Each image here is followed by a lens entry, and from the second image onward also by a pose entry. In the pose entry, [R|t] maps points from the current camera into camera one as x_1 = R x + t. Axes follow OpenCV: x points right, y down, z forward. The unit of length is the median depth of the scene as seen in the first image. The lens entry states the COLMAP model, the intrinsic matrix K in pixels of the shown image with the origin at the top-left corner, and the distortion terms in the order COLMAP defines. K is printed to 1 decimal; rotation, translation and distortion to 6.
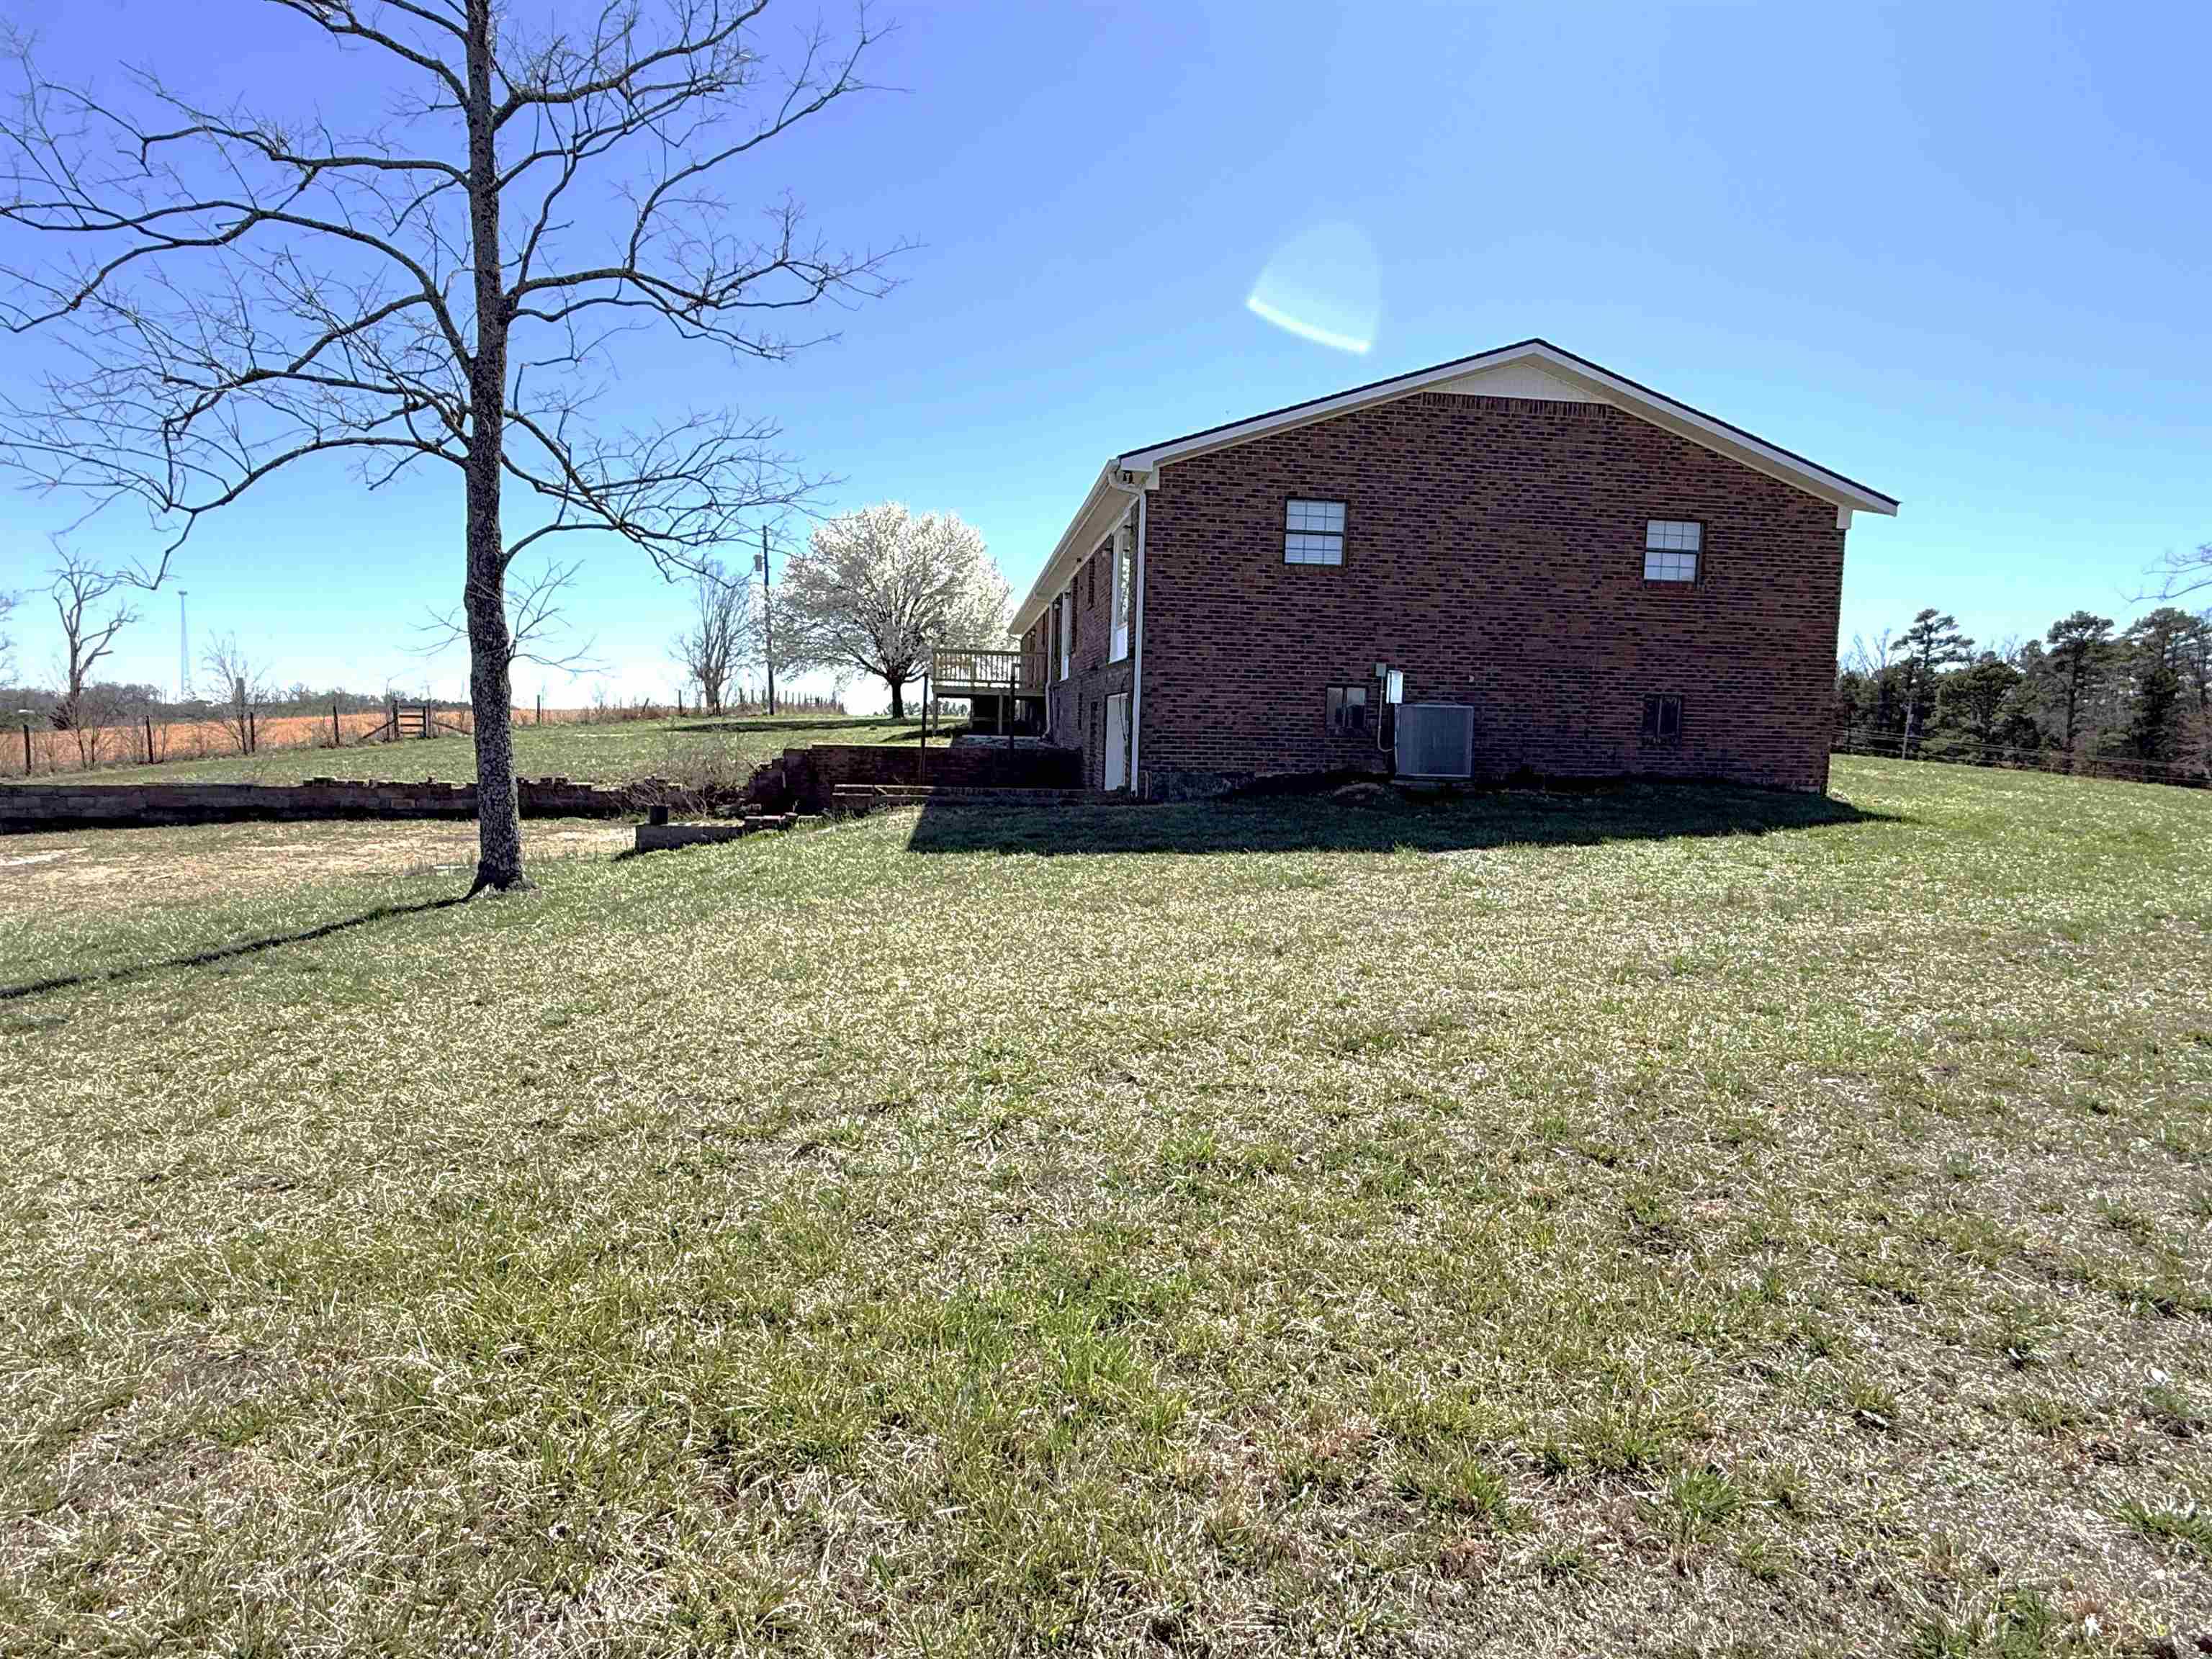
lens RADIAL K [[1198.0, 0, 1106.0], [0, 1198.0, 829.5], [0, 0, 1]] dist [-0.001708, 0.000118]
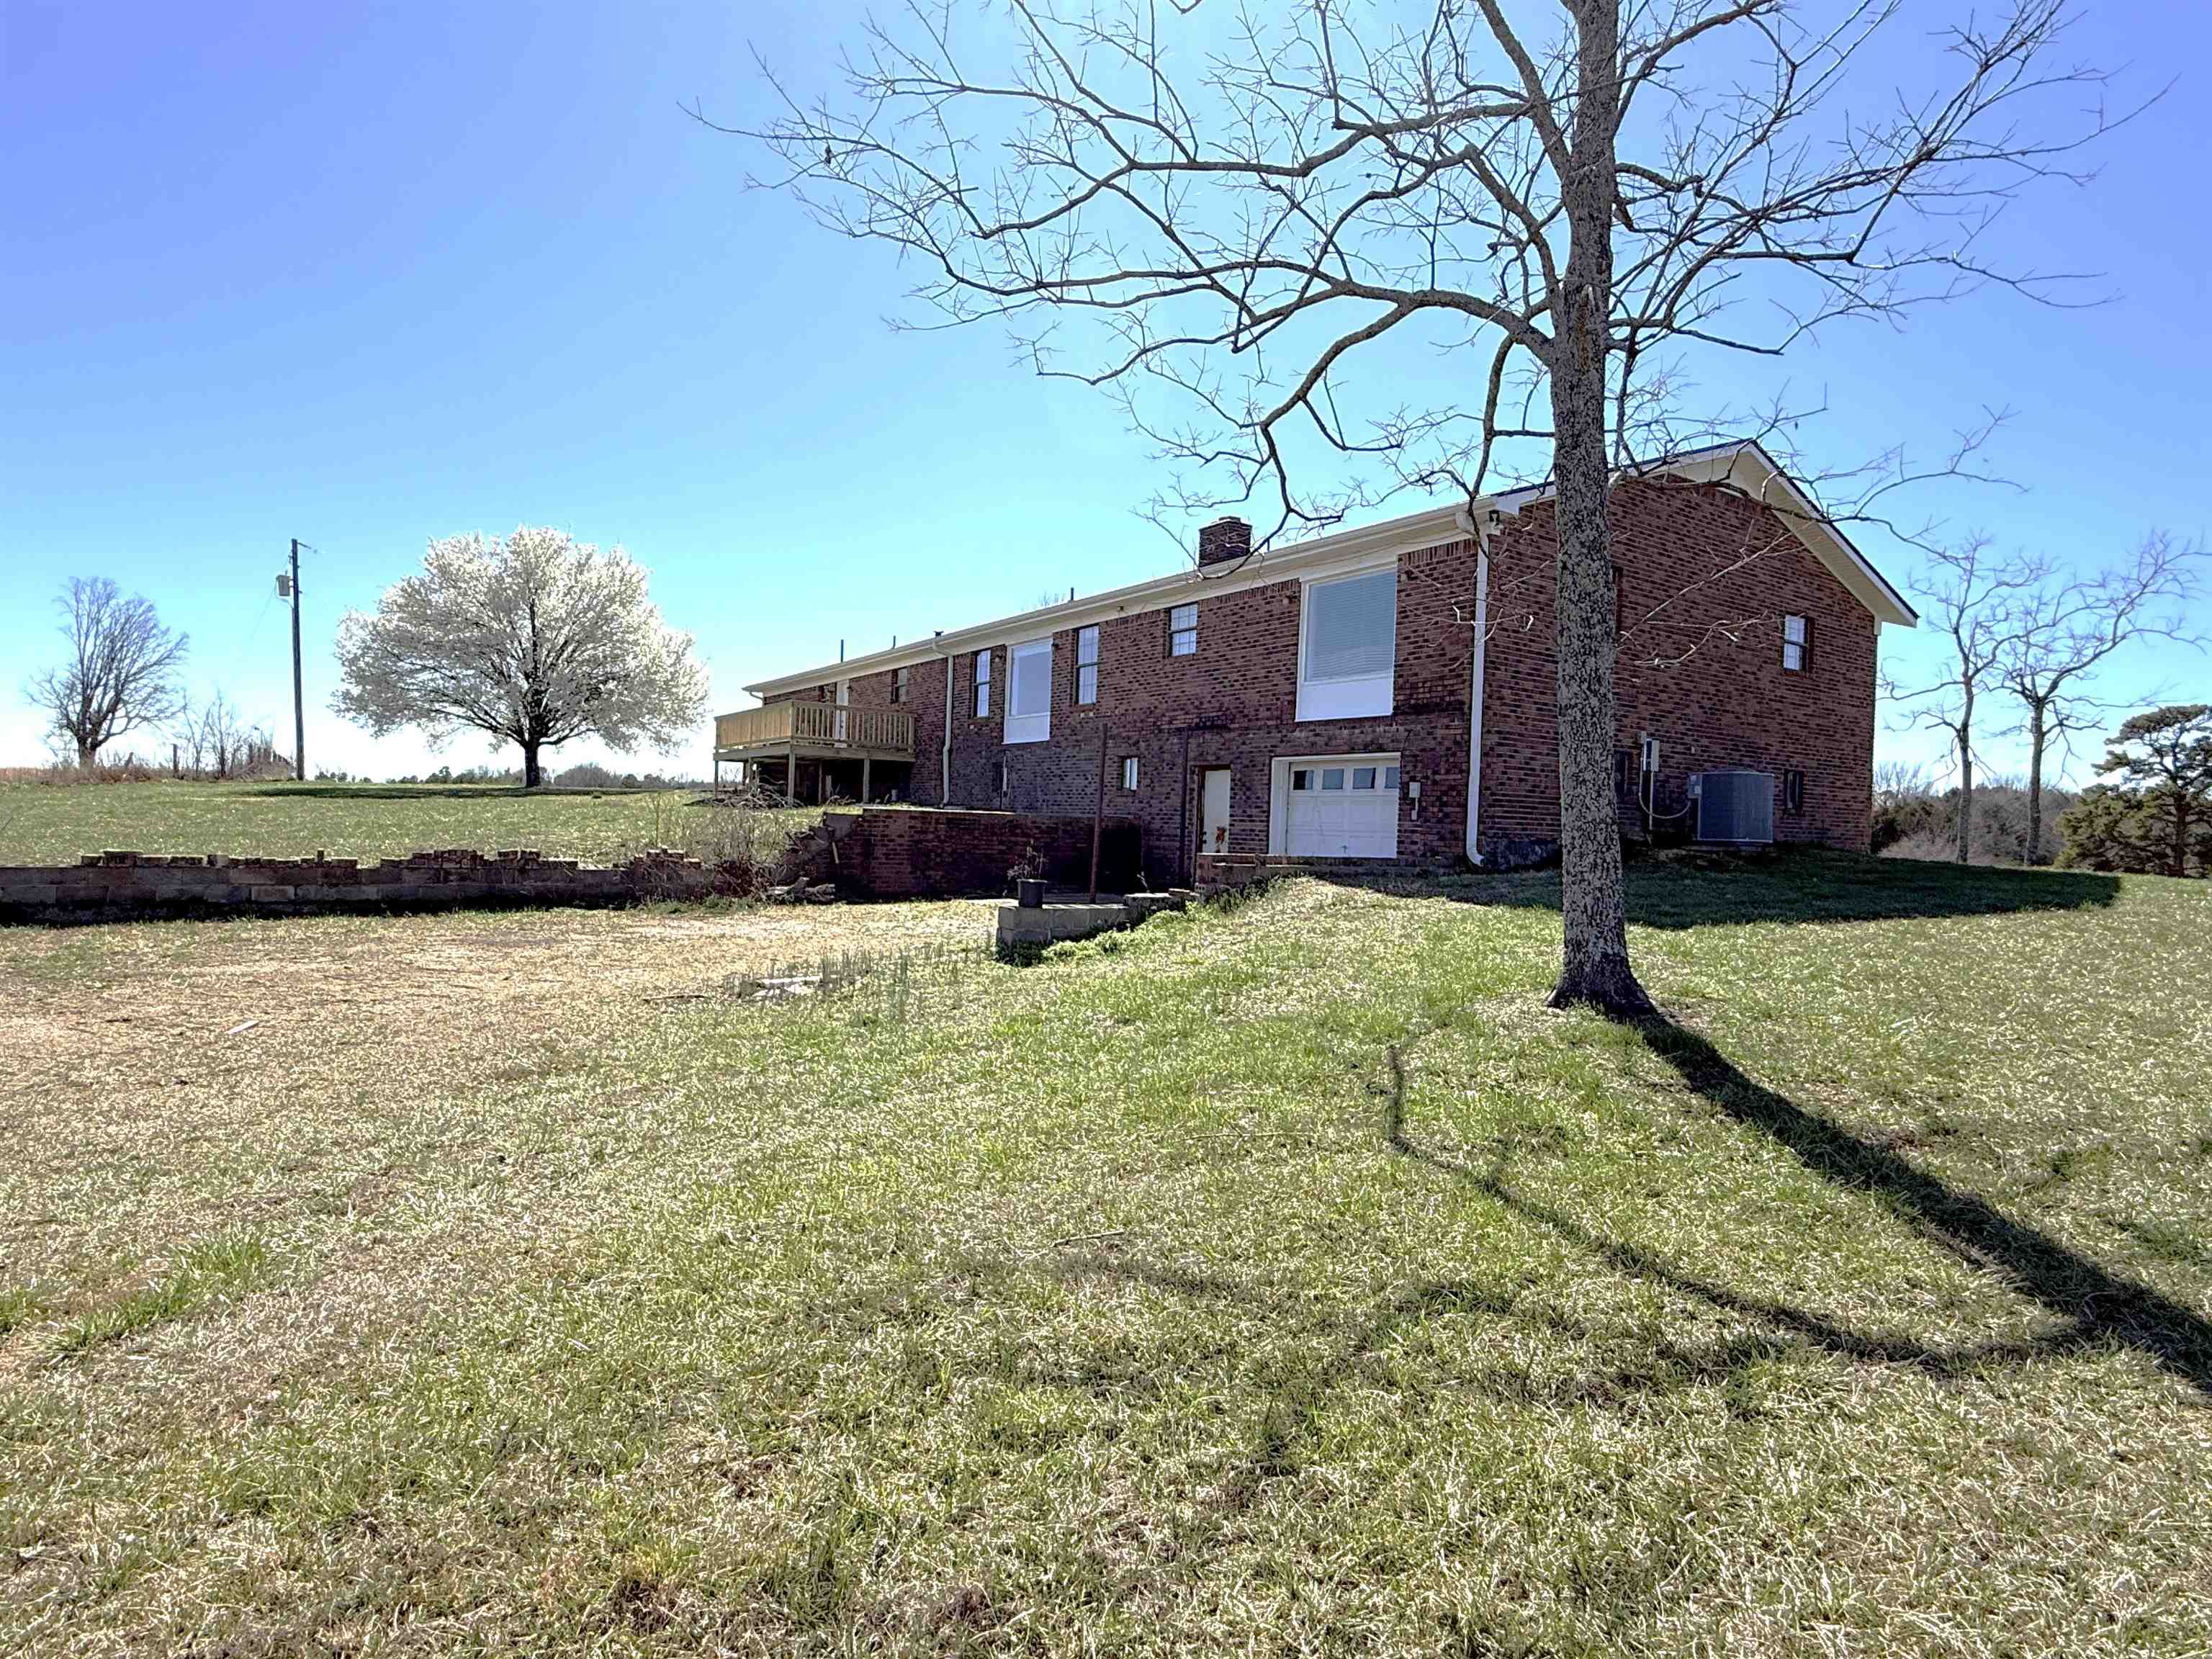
lens RADIAL K [[1198.0, 0, 1106.0], [0, 1198.0, 829.5], [0, 0, 1]] dist [-0.001708, 0.000118]
pose [[0.896262, 0.004895, 0.443497, -0.471326], [0.025810, 0.997669, -0.063171, -0.003384], [-0.442773, 0.068065, 0.894047, 0.233679]]
